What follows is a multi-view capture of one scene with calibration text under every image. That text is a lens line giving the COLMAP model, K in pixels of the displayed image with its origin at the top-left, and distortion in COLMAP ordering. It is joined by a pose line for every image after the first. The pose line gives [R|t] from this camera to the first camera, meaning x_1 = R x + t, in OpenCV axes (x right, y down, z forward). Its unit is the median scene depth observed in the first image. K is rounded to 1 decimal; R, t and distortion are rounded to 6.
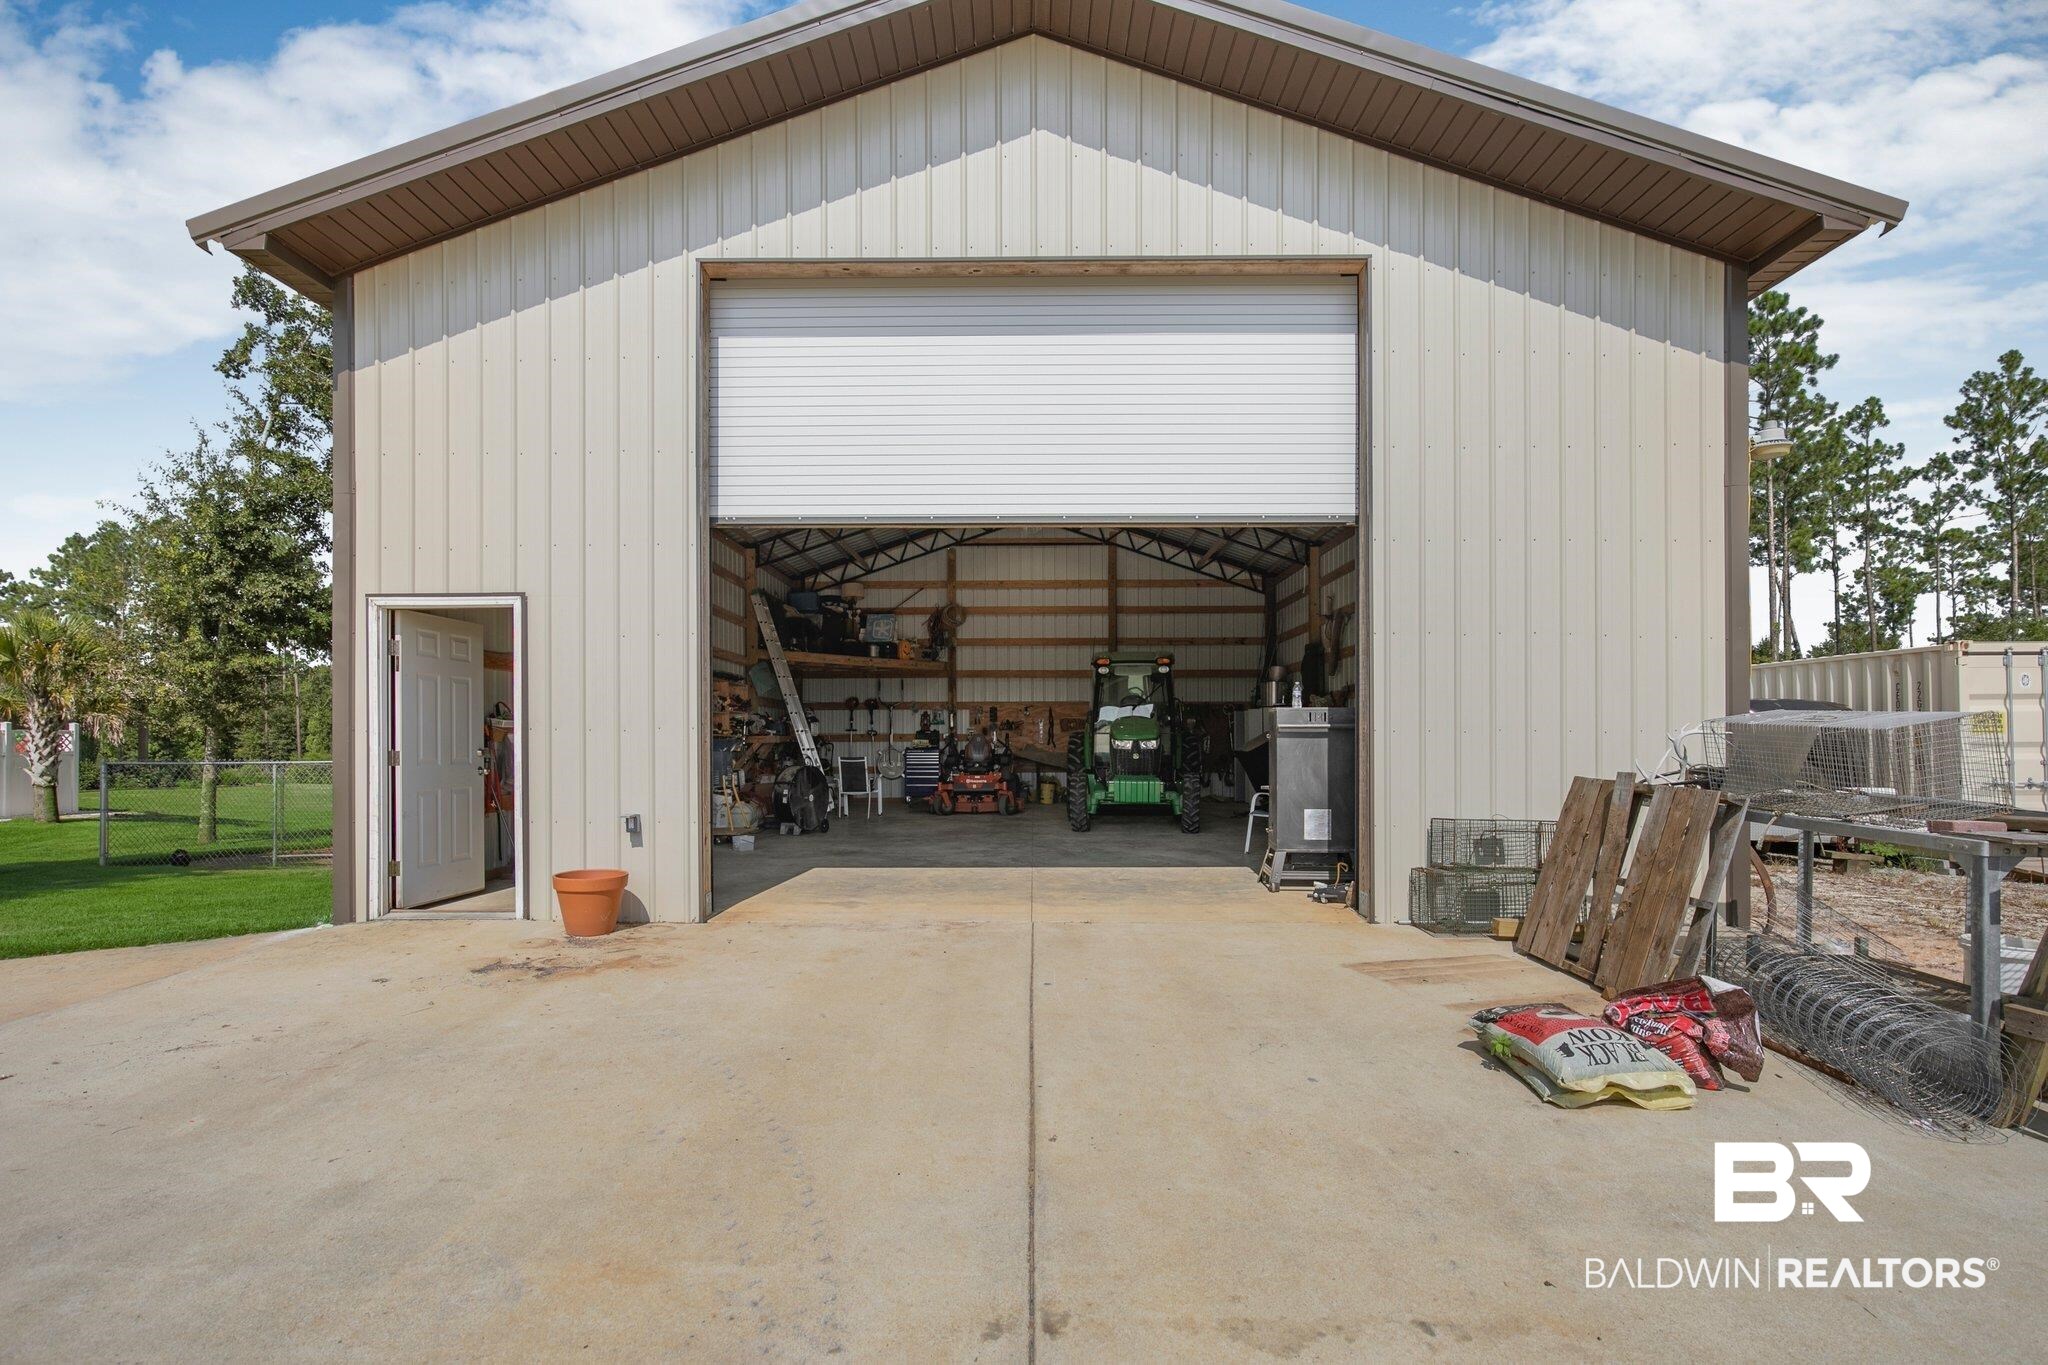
lens RADIAL K [[956.2, 0, 1024.0], [0, 956.2, 682.5], [0, 0, 1]] dist [-0.000528, -0.000002]
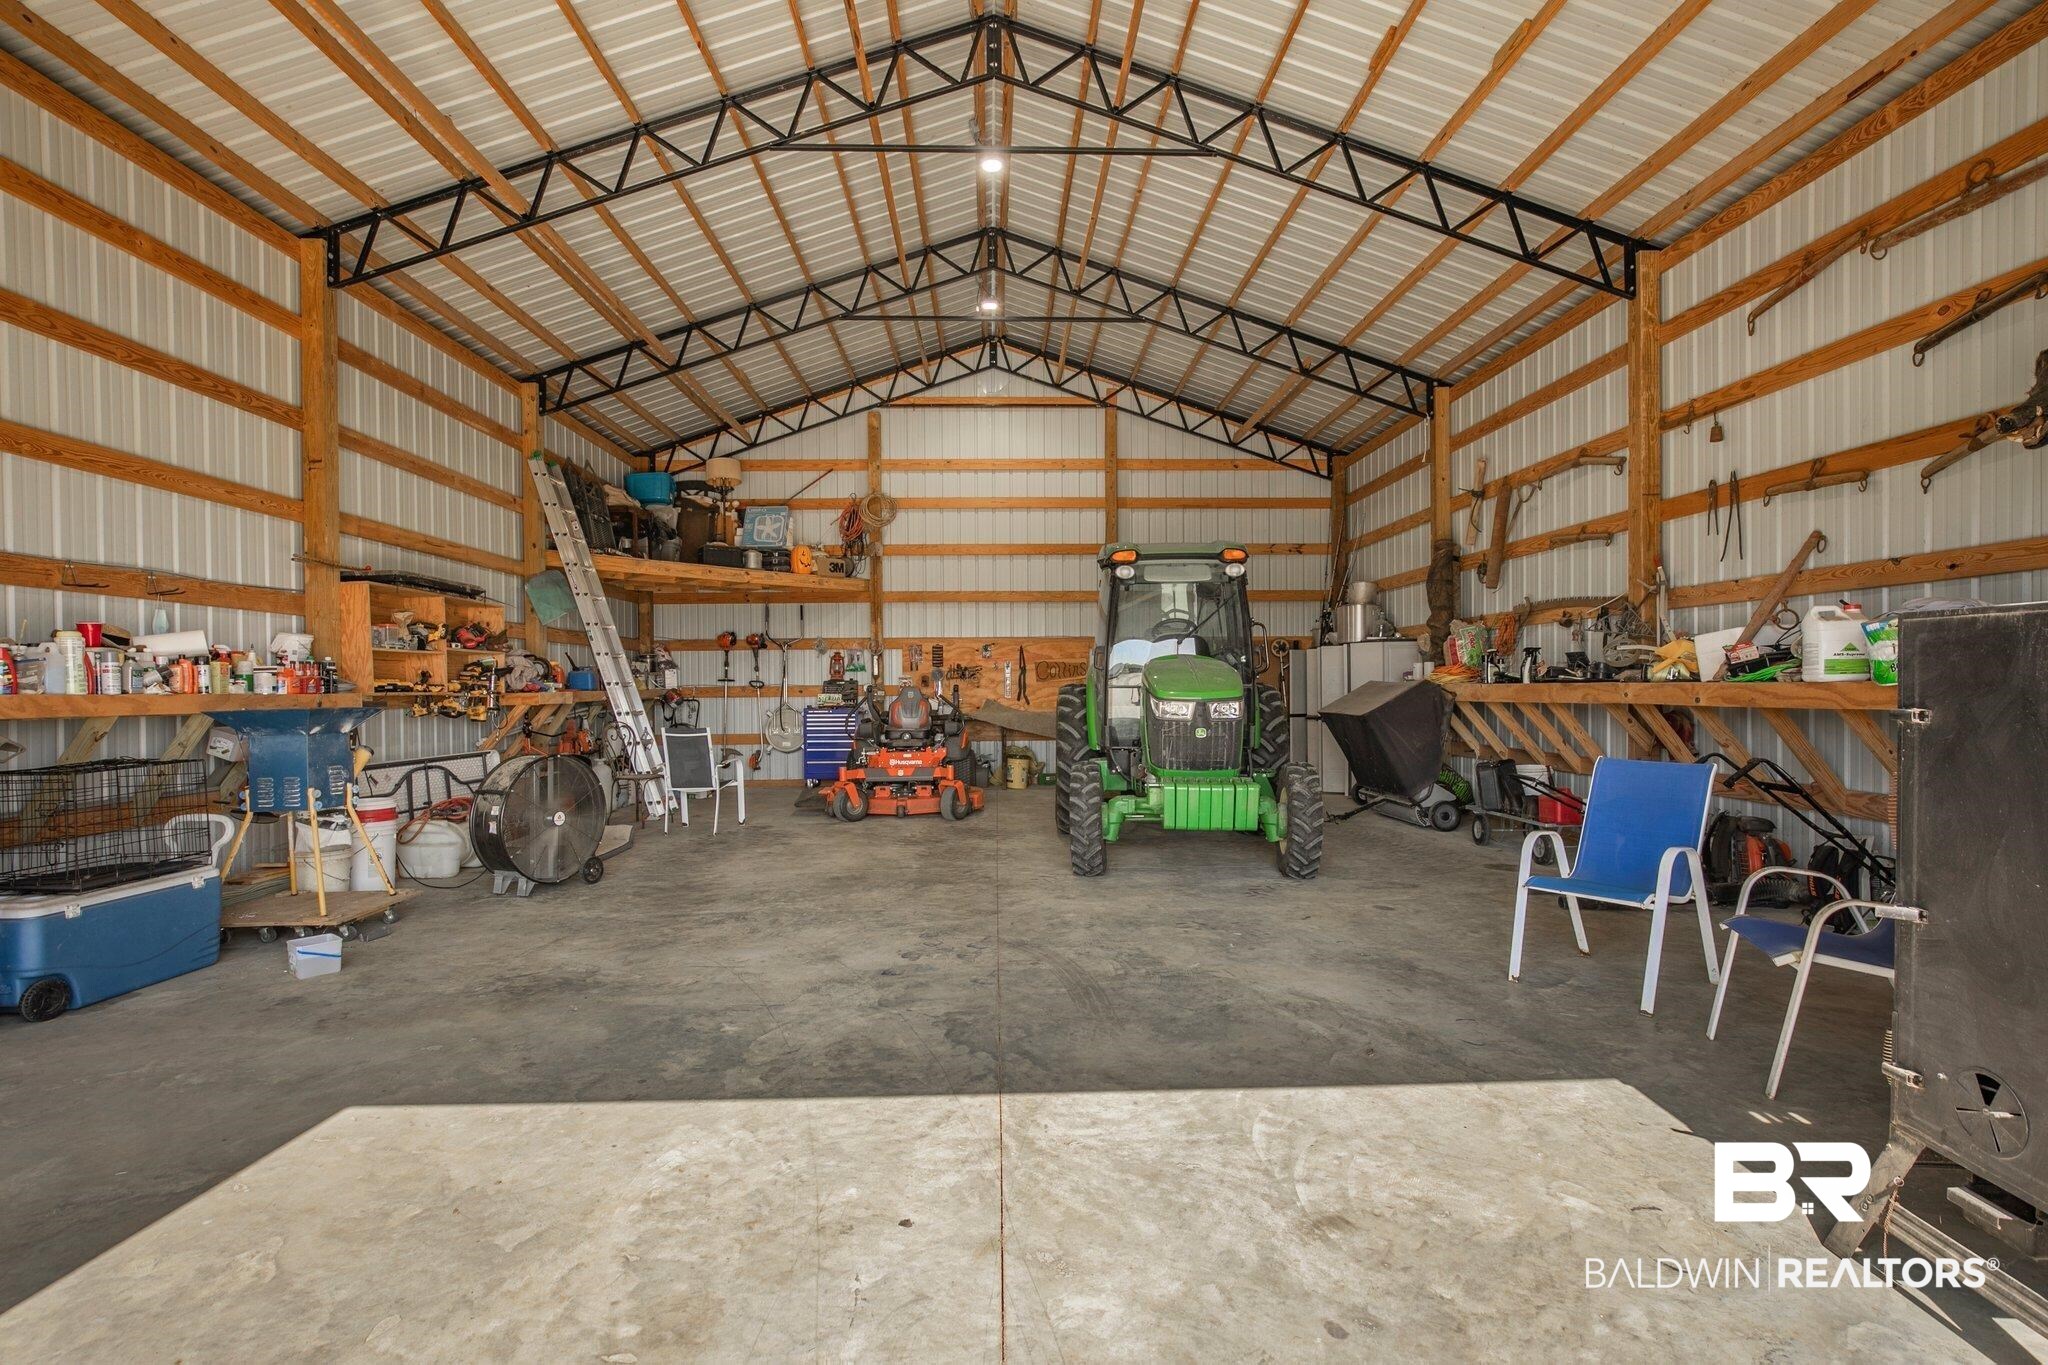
lens RADIAL K [[956.2, 0, 1024.0], [0, 956.2, 682.5], [0, 0, 1]] dist [-0.000528, -0.000002]
pose [[0.999163, -0.004796, 0.040630, 0.001662], [0.002490, 0.998393, 0.056620, 0.013622], [-0.040837, -0.056472, 0.997569, 0.316979]]
